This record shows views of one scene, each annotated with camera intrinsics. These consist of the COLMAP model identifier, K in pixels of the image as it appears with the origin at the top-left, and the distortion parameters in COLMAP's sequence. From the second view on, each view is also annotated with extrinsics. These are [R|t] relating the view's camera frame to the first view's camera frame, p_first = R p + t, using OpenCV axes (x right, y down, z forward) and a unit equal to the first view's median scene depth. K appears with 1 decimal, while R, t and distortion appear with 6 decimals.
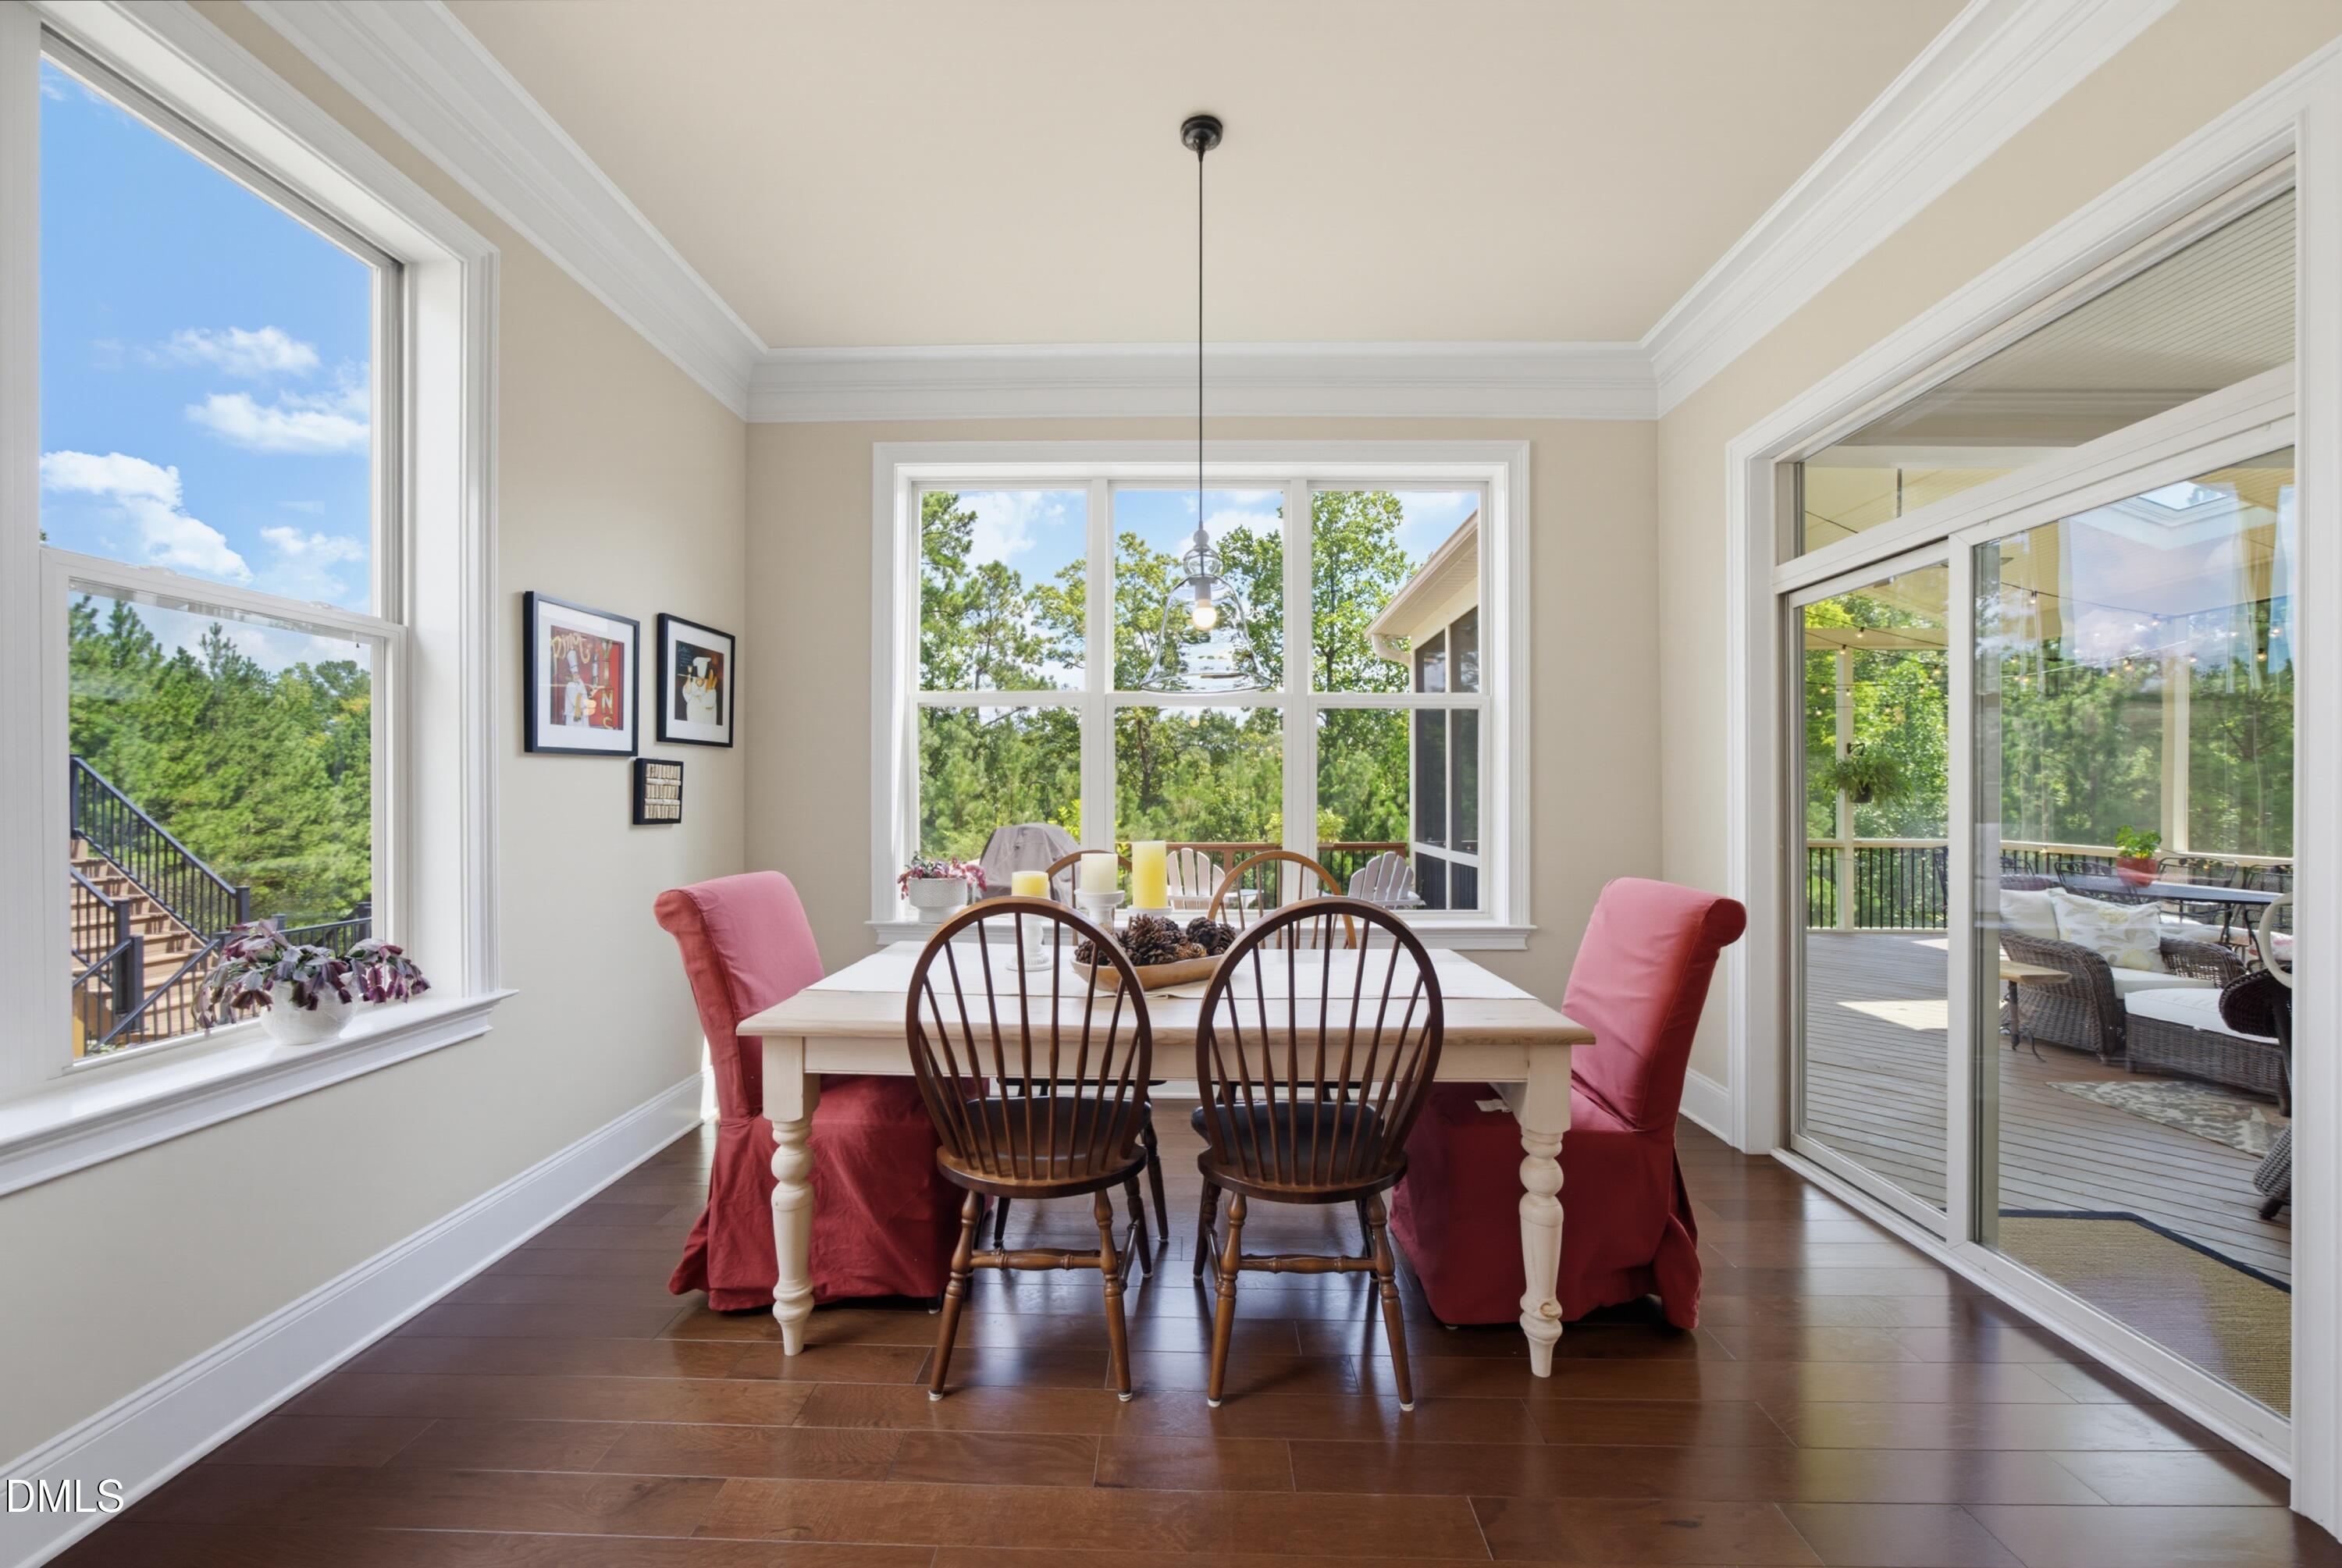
lens RADIAL K [[864.6, 0, 1176.7], [0, 864.6, 756.9], [0, 0, 1]] dist [-0.012385, 0.000015]
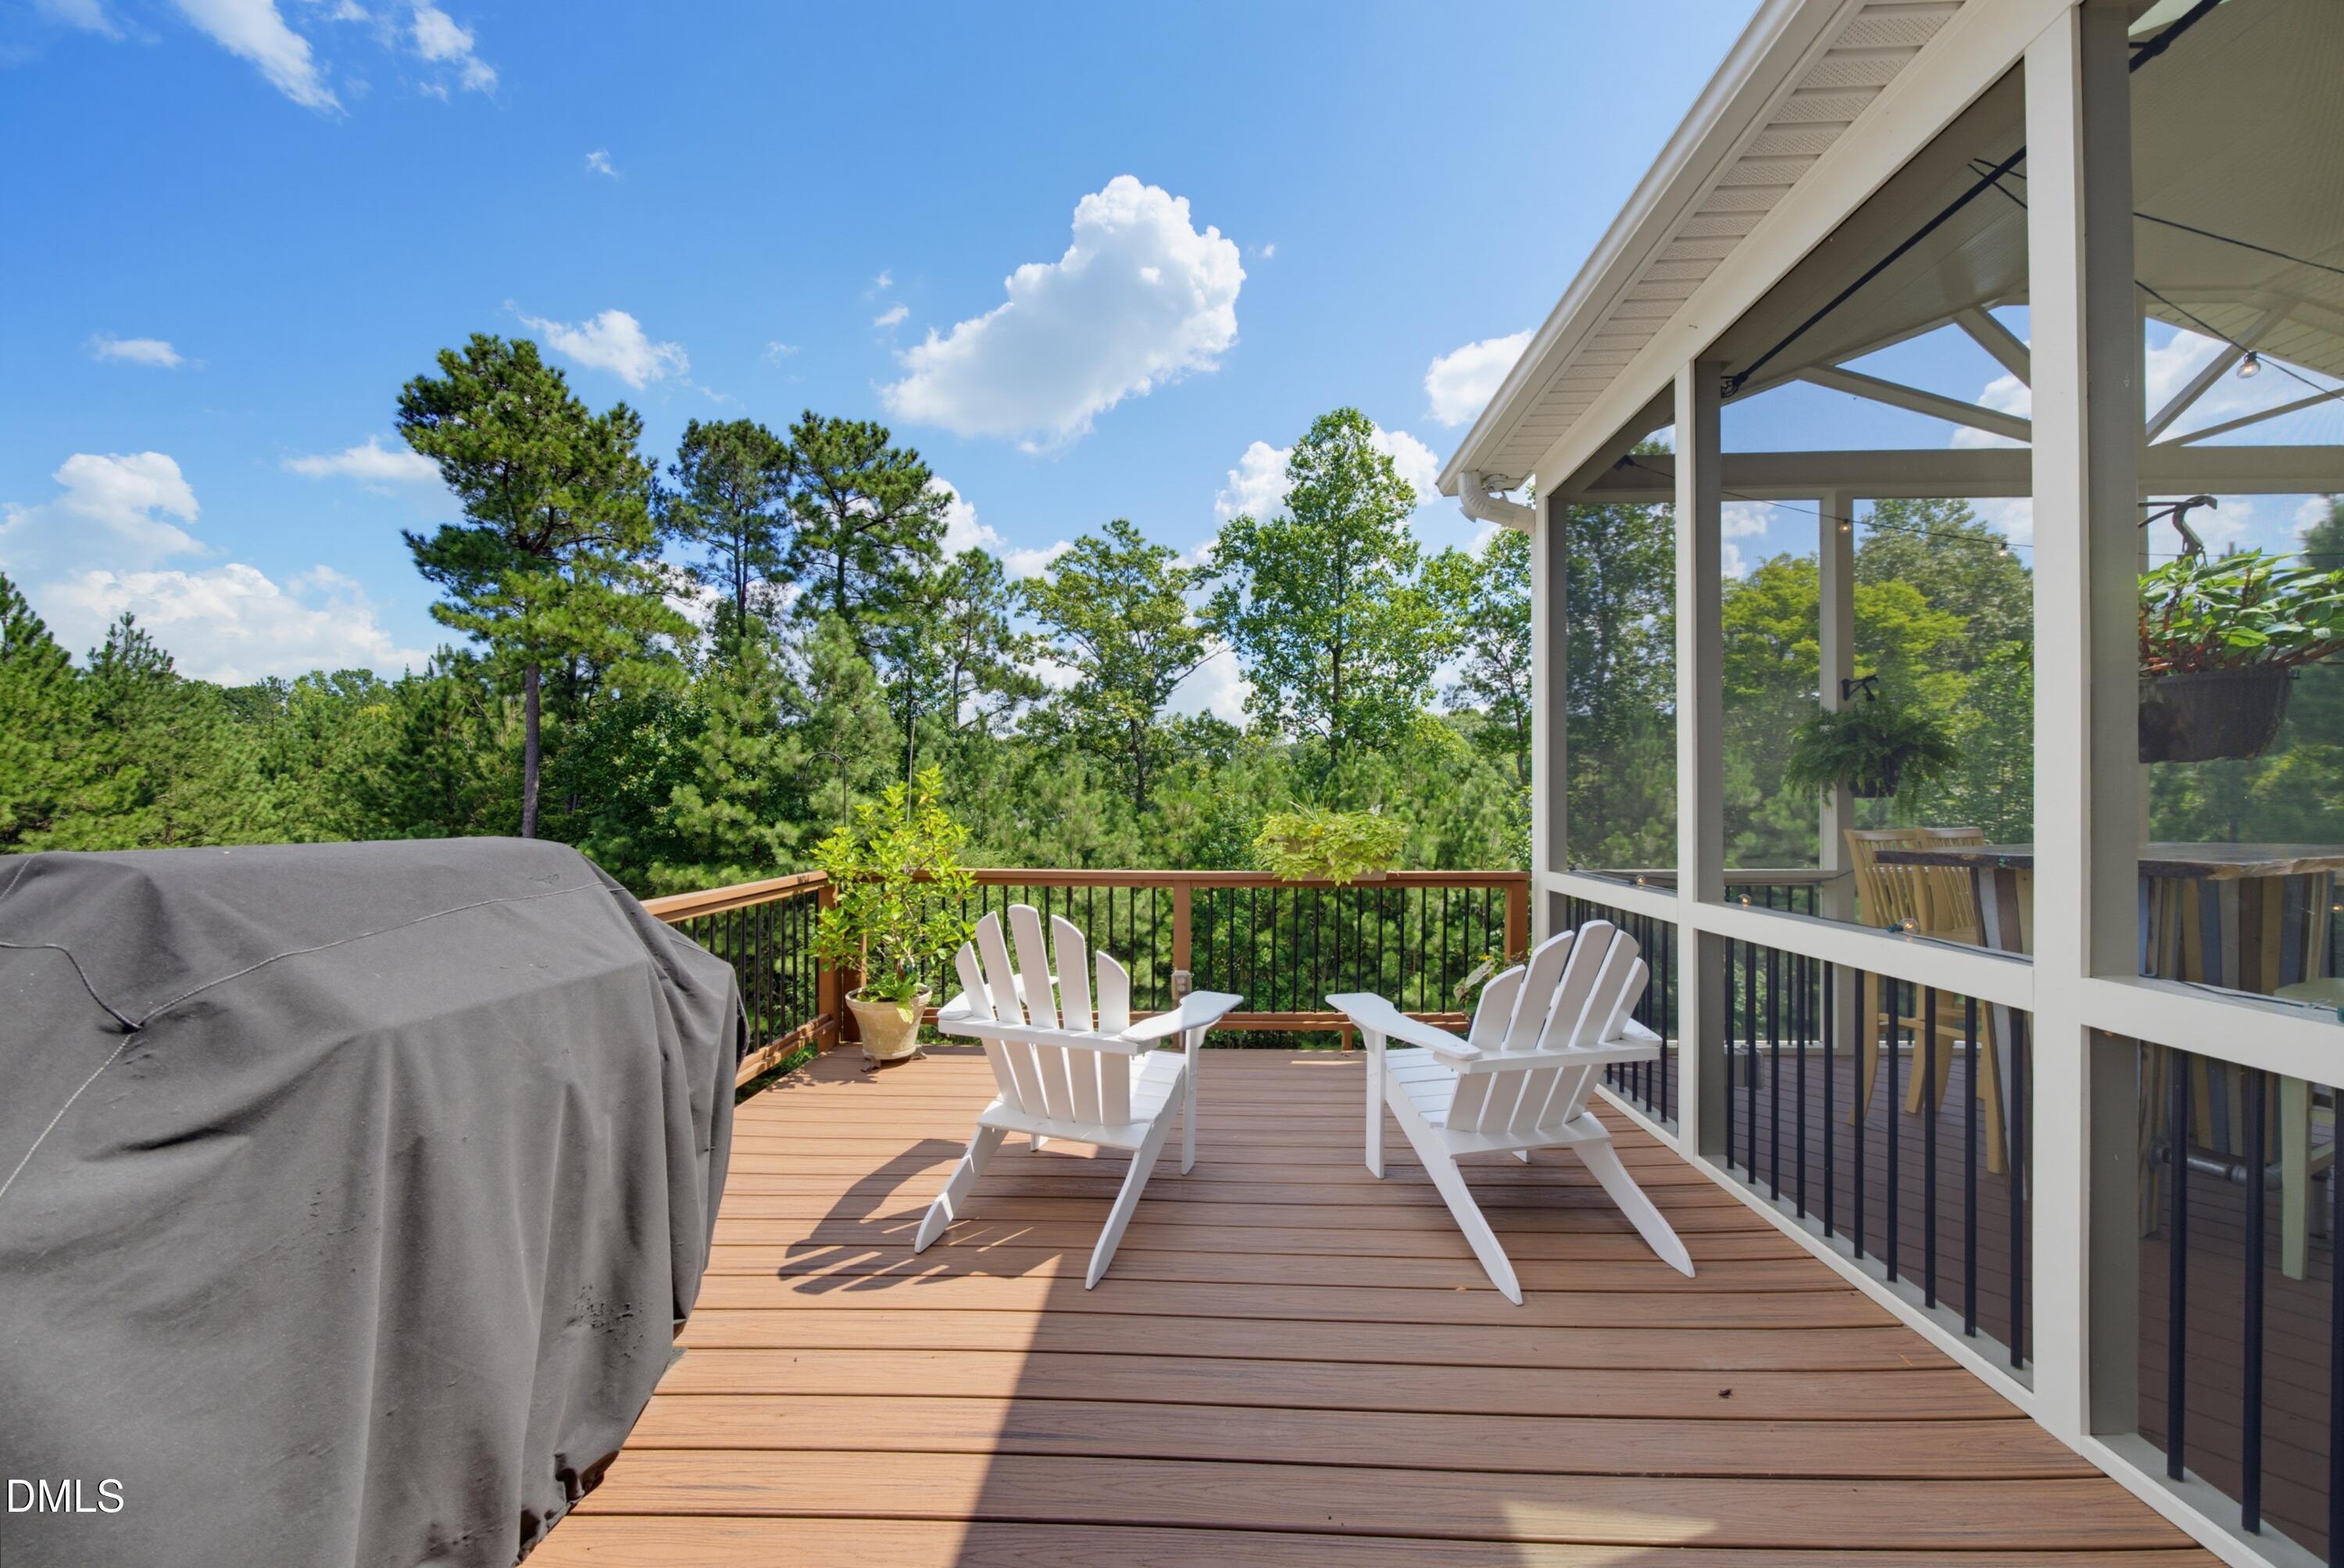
lens RADIAL K [[815.2, 0, 1172.0], [0, 815.2, 784.0], [0, 0, 1]] dist [-0.001989, 0.000226]
pose [[0.999856, 0.000952, -0.016914, 0.015698], [-0.000605, 0.999790, 0.020488, 0.008673], [0.016930, -0.020475, 0.999647, 0.127782]]
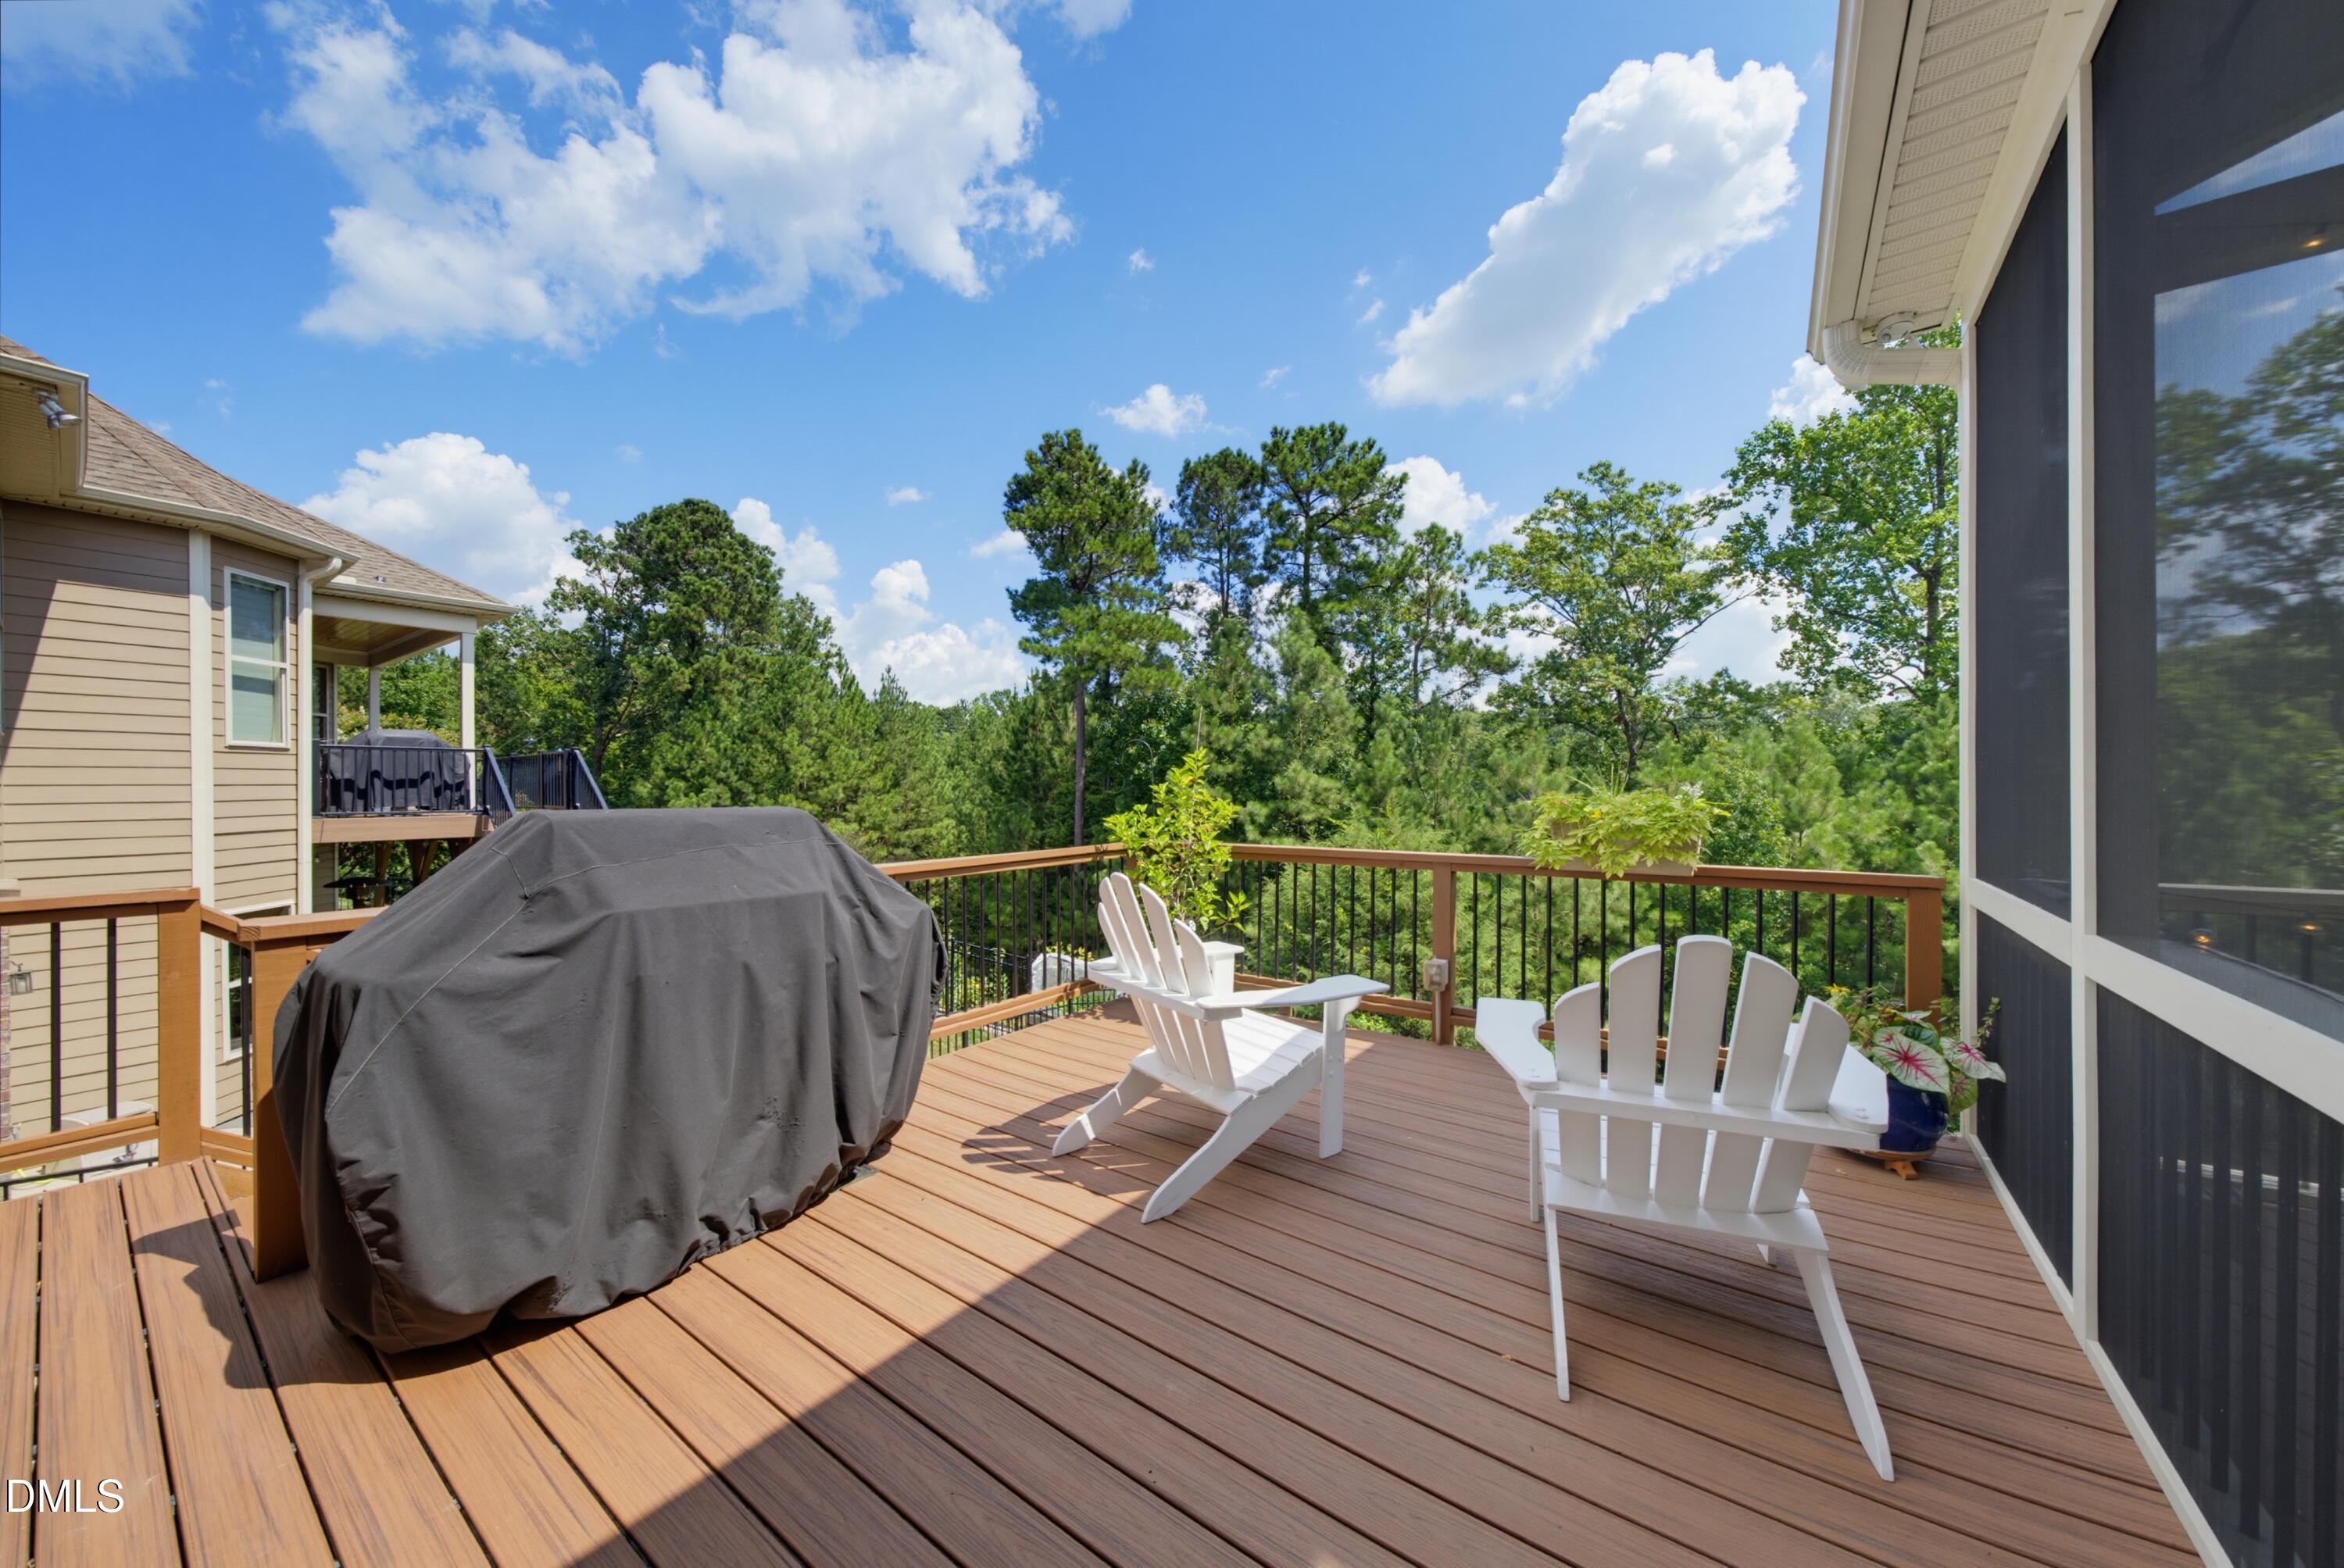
lens RADIAL K [[807.0, 0, 1170.4], [0, 807.0, 786.0], [0, 0, 1]] dist [-0.026561, 0.014505]
pose [[0.819617, -0.002137, -0.572908, 0.048201], [0.029303, 0.998841, 0.038196, 0.009409], [0.572162, -0.048094, 0.818729, 0.136940]]
